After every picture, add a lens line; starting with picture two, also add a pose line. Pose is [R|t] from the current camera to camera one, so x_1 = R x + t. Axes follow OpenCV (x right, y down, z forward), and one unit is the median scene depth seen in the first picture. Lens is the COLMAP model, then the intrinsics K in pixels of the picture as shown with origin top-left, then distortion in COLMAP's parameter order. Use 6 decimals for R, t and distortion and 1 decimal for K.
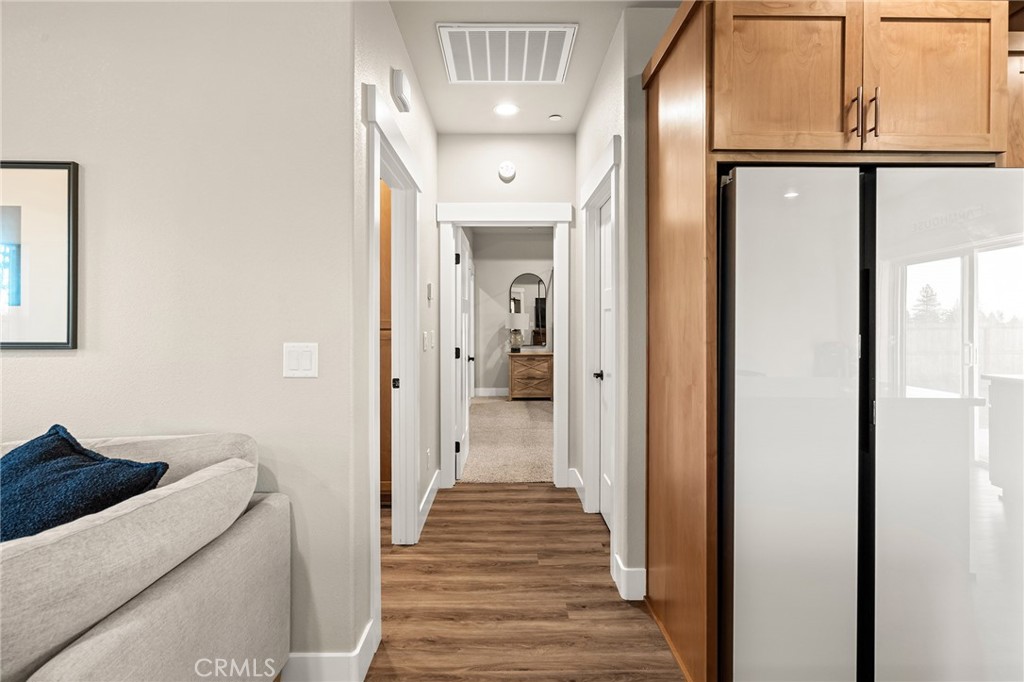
lens RADIAL K [[481.3, 0, 509.1], [0, 481.3, 321.1], [0, 0, 1]] dist [-0.000594, 0.000788]
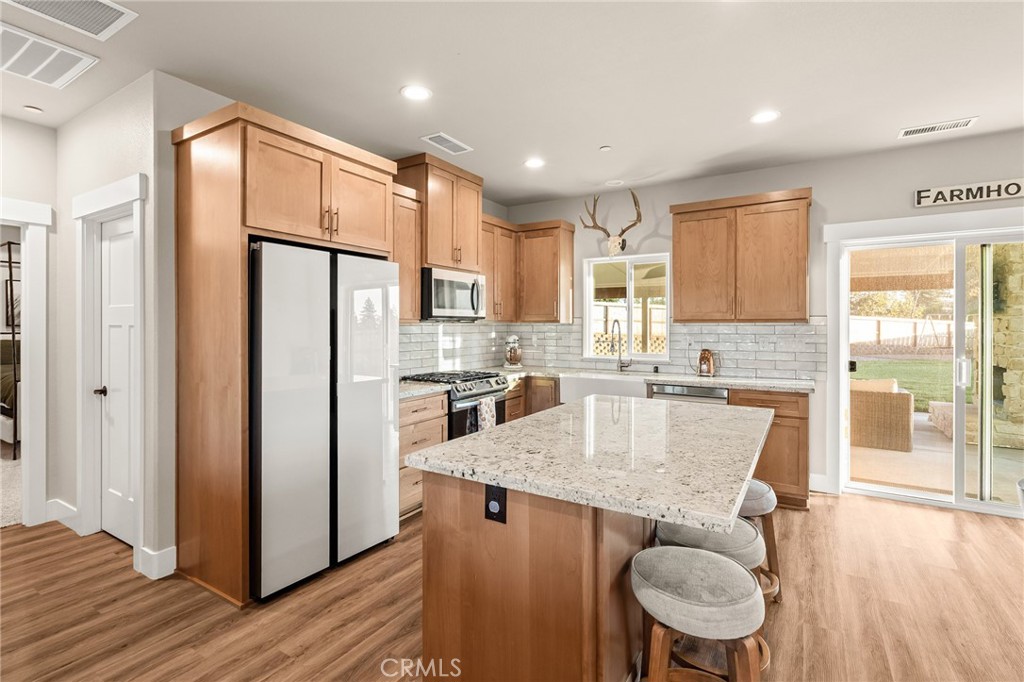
lens RADIAL K [[487.5, 0, 508.7], [0, 487.5, 331.3], [0, 0, 1]] dist [-0.001131, 0.001147]
pose [[0.542237, -0.009496, 0.840172, -0.282842], [0.000676, 0.999941, 0.010866, -0.030860], [-0.840226, -0.005324, 0.542211, -0.350669]]
